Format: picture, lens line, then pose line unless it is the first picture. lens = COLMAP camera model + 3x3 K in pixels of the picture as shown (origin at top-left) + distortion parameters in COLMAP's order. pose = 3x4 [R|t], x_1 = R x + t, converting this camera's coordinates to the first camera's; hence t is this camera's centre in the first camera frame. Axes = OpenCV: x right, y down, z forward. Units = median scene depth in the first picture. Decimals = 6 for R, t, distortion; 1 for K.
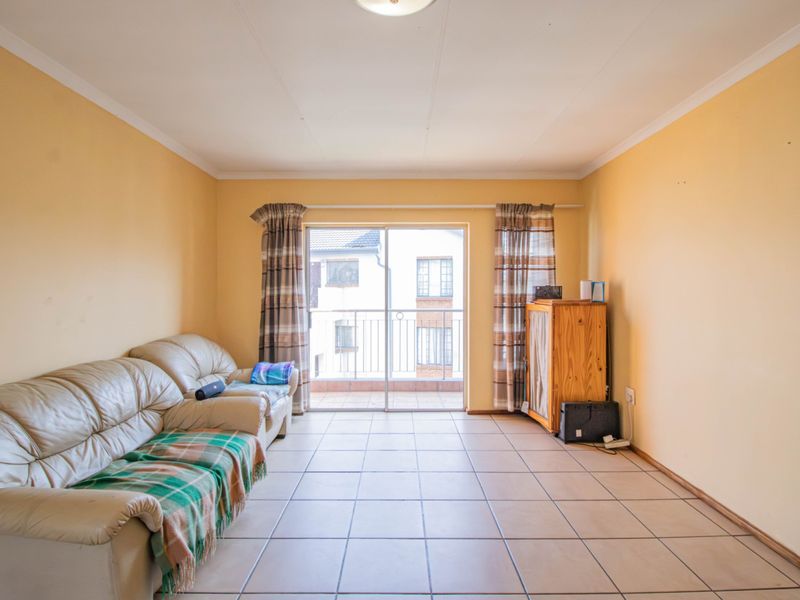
lens RADIAL K [[426.7, 0, 398.4], [0, 426.7, 295.2], [0, 0, 1]] dist [0.005358, -0.015573]
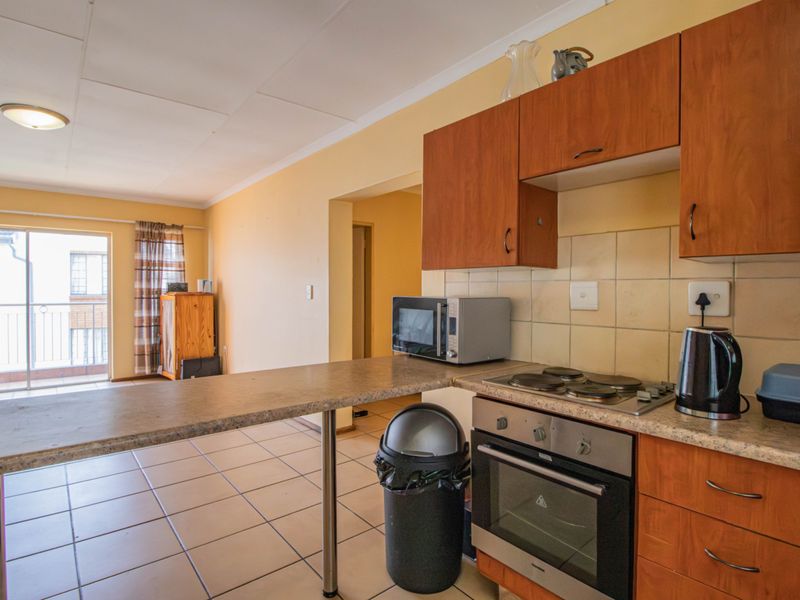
lens RADIAL K [[426.7, 0, 401.9], [0, 426.7, 295.3], [0, 0, 1]] dist [0.005358, -0.015573]
pose [[0.766290, -0.004878, 0.642477, 0.010361], [0.003946, 0.999988, 0.002885, 0.018668], [-0.642483, 0.000325, 0.766300, -0.557593]]
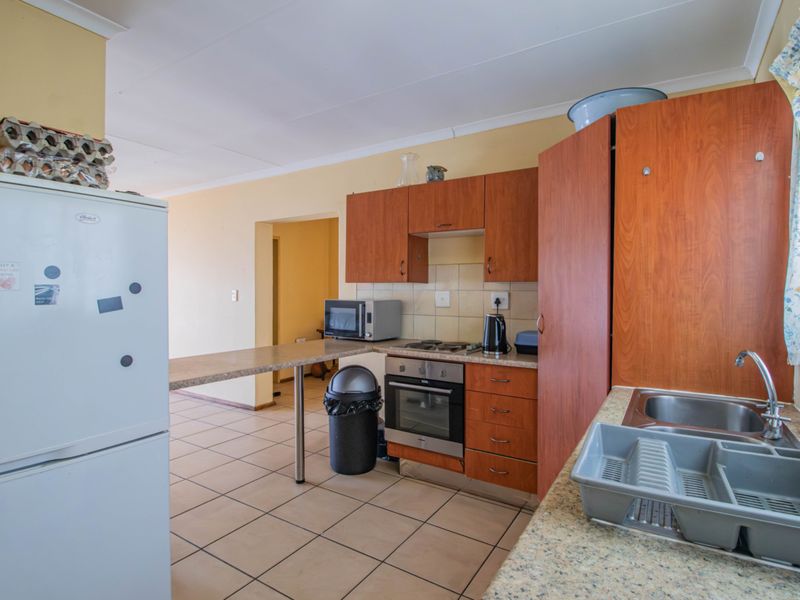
lens RADIAL K [[426.7, 0, 403.7], [0, 426.7, 295.5], [0, 0, 1]] dist [0.005358, -0.015573]
pose [[0.532361, -0.008132, 0.846479, -0.255923], [0.005794, 0.999965, 0.005963, 0.009837], [-0.846498, 0.001730, 0.532389, -0.693244]]
